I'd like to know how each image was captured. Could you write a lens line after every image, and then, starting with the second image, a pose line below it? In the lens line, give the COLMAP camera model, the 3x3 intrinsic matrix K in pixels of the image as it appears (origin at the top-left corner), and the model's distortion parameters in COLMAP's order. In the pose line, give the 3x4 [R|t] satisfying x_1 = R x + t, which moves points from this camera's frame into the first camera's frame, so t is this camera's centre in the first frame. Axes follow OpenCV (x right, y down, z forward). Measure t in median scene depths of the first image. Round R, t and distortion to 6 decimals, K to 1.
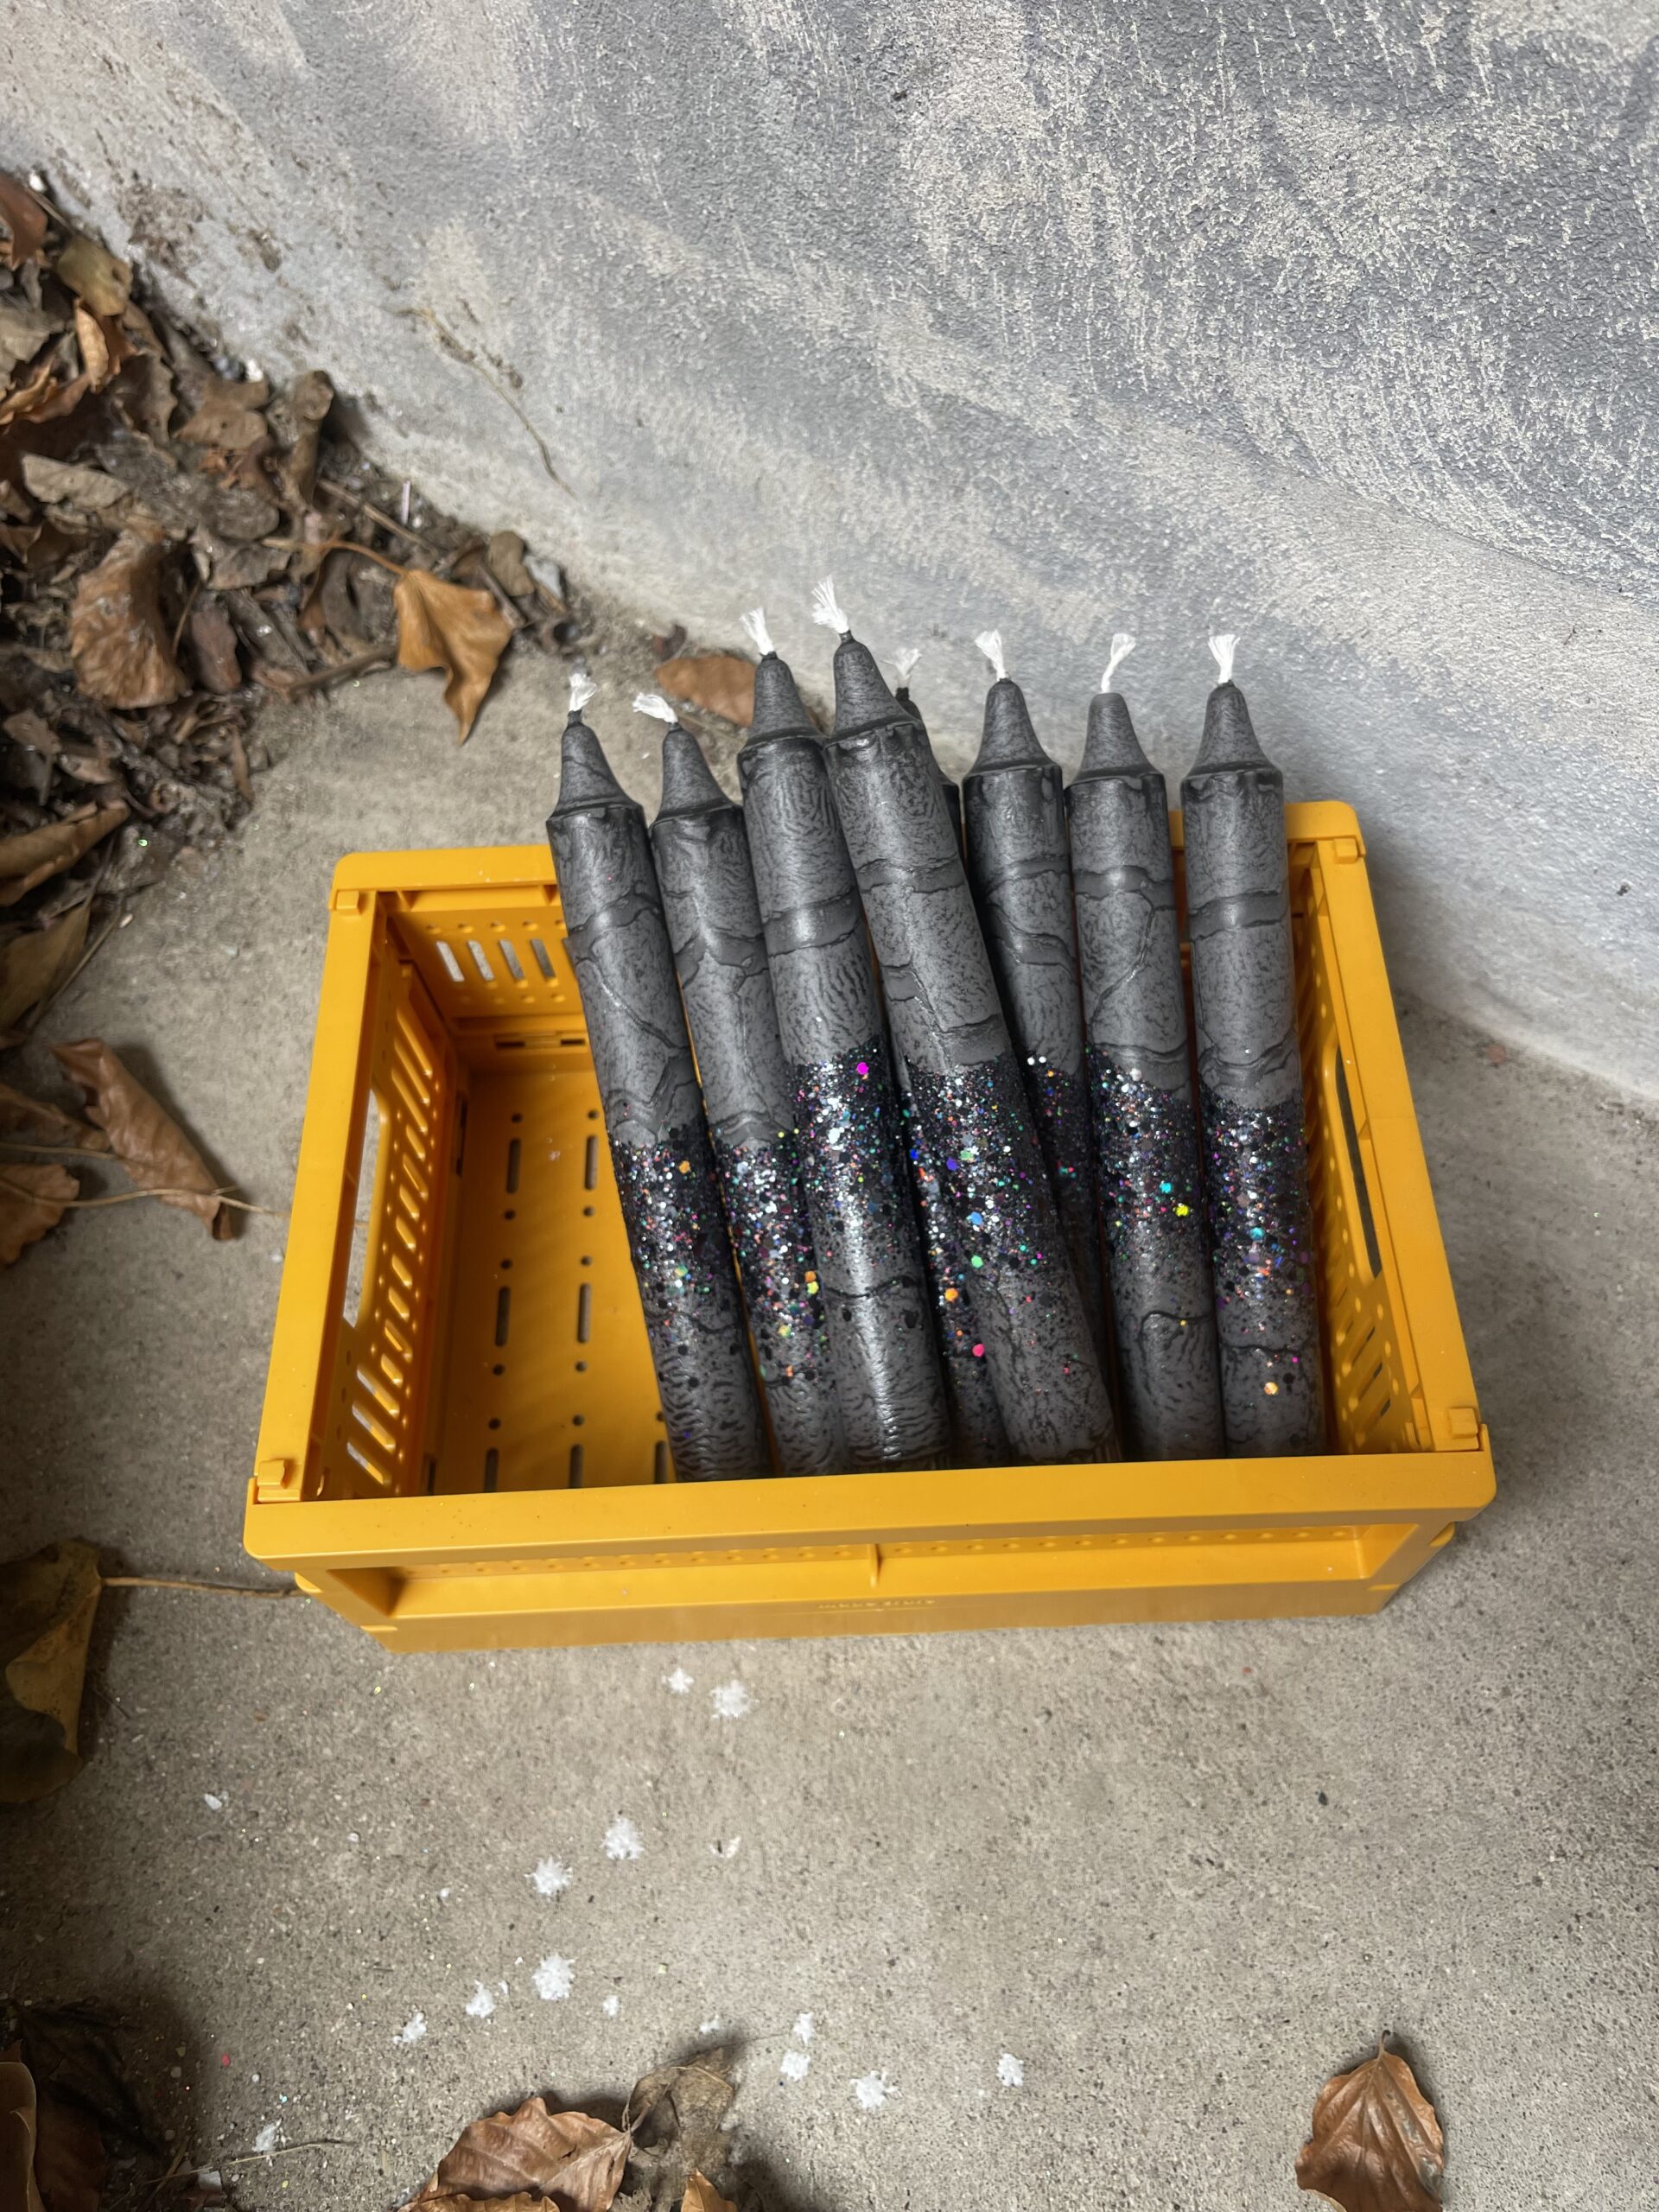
lens RADIAL K [[1716.0, 0, 842.8], [0, 1716.0, 1093.9], [0, 0, 1]] dist [0.044889, -0.069331]
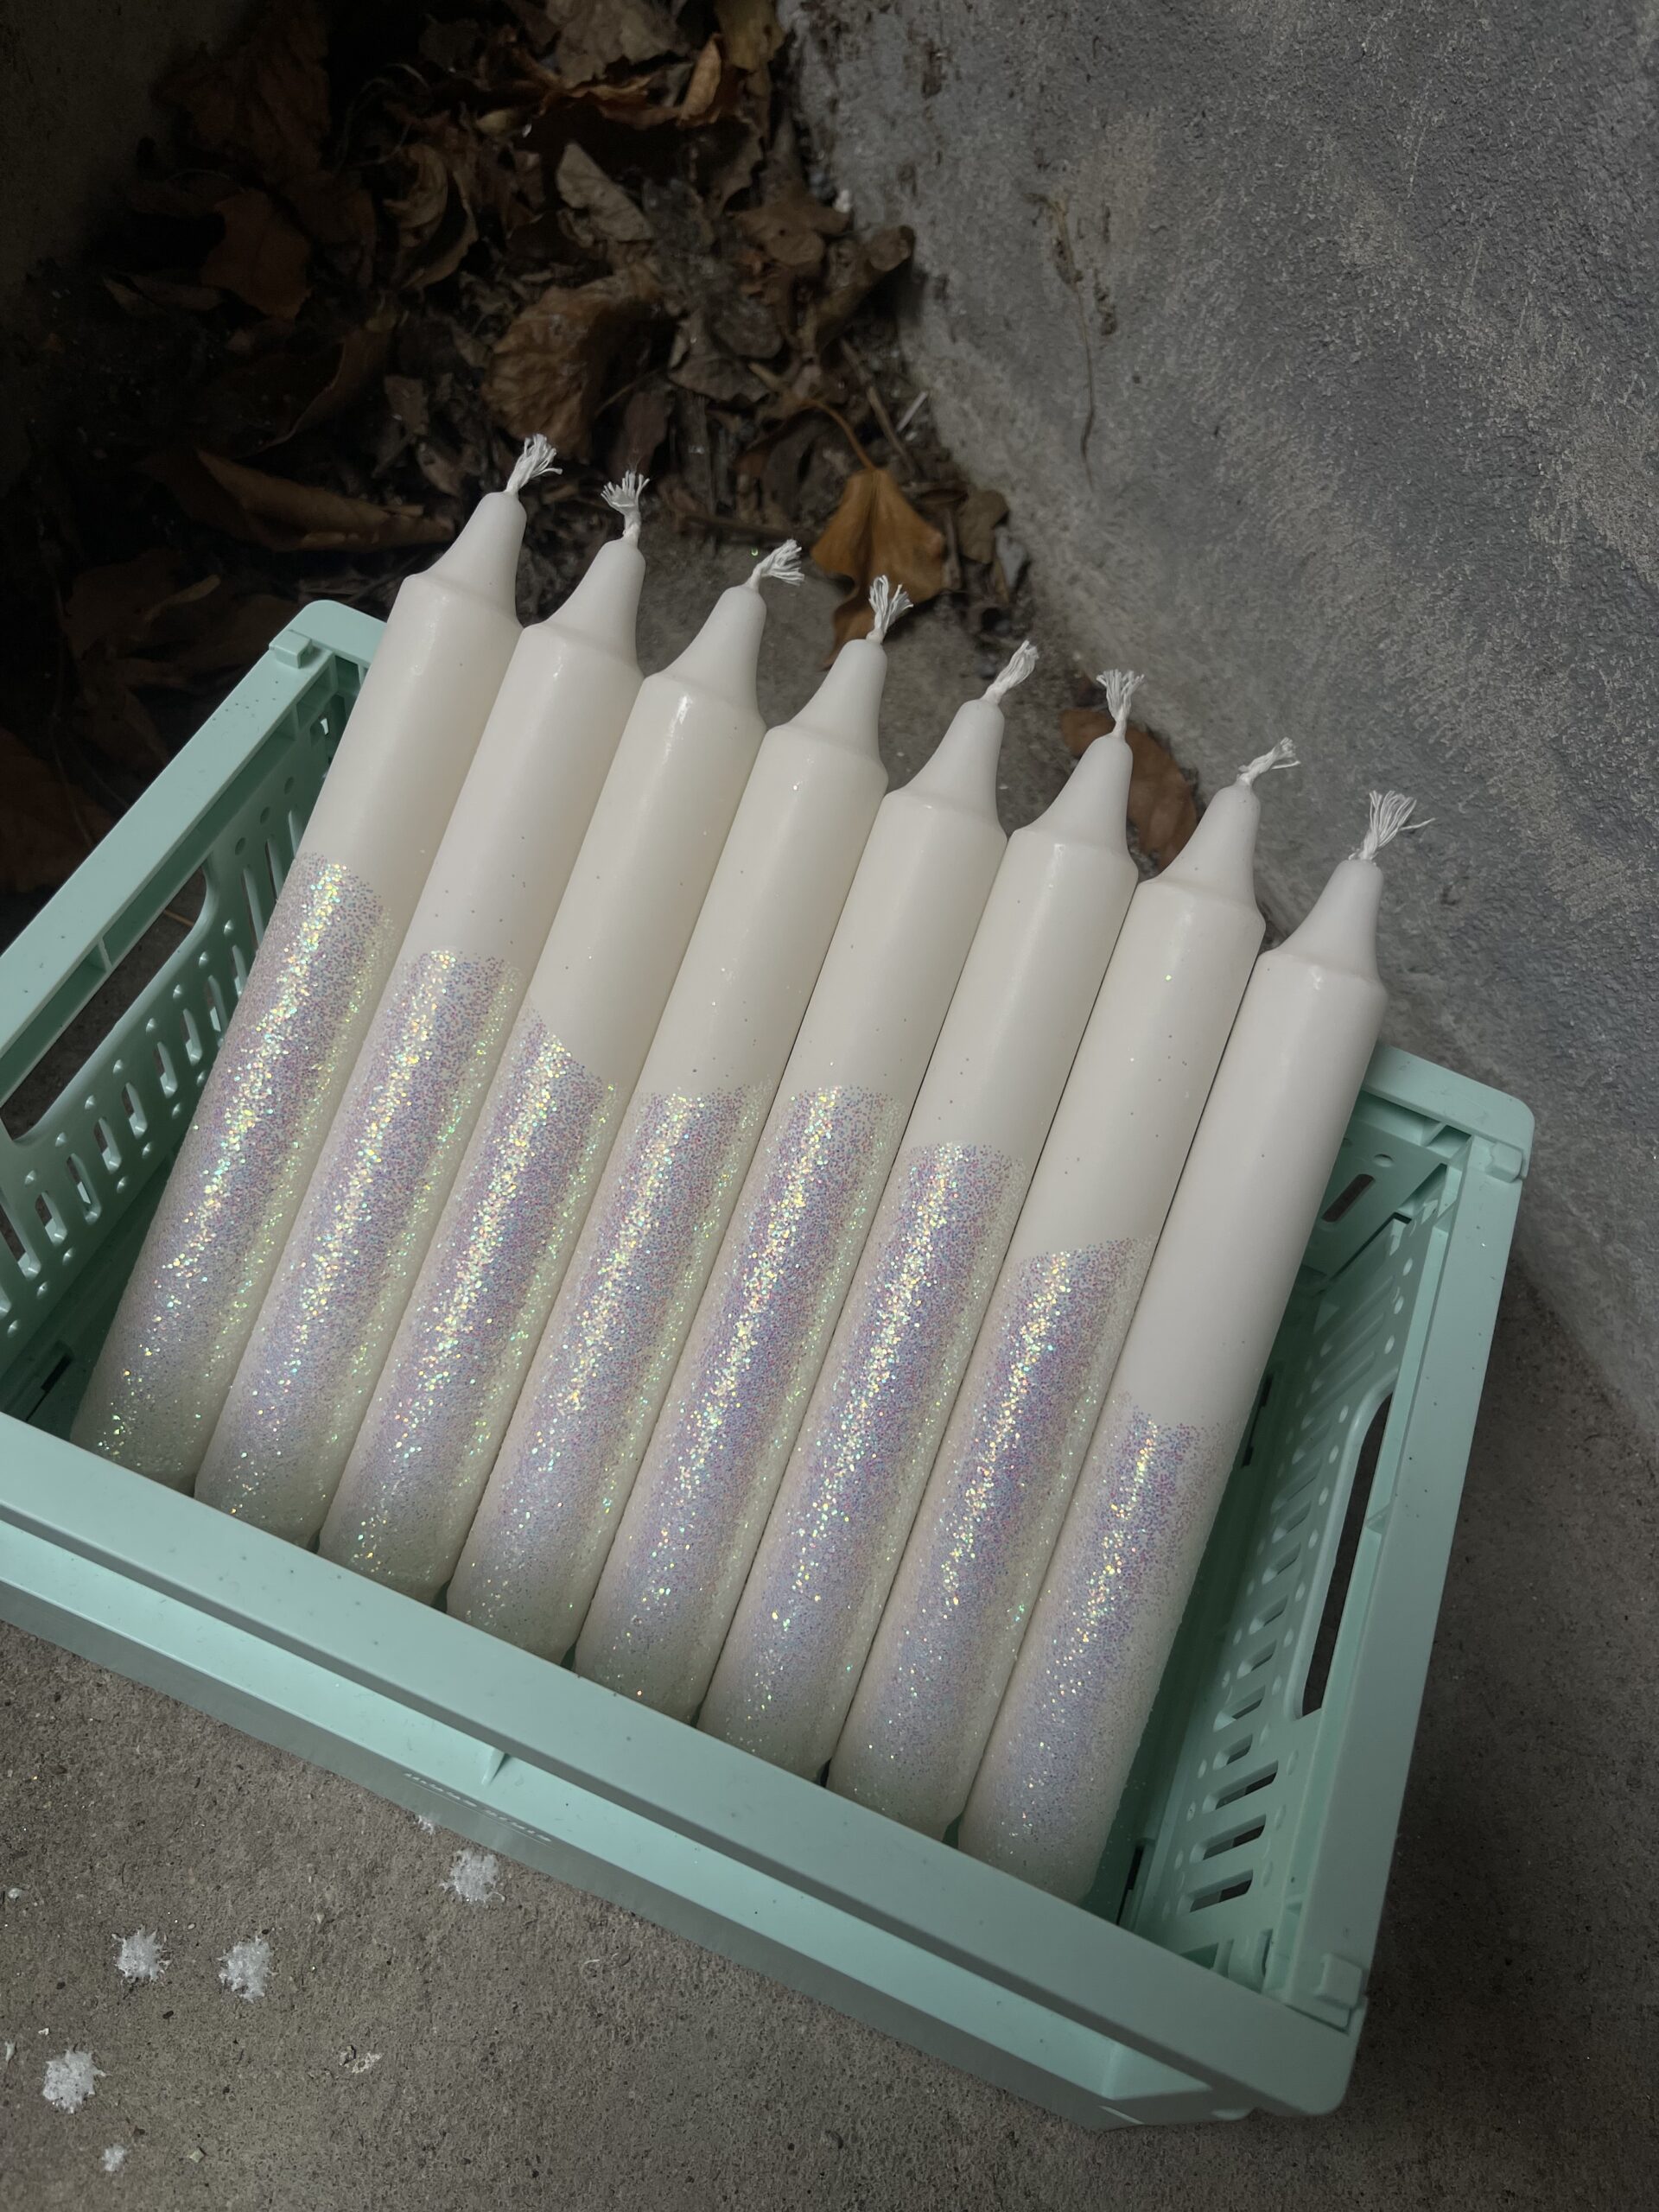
lens RADIAL K [[1721.4, 0, 831.9], [0, 1721.4, 1099.9], [0, 0, 1]] dist [0.054866, -0.089754]
pose [[0.850784, 0.516118, -0.098941, -0.025087], [-0.522635, 0.850675, -0.056607, 0.023428], [0.054951, 0.099871, 0.993482, 0.183452]]
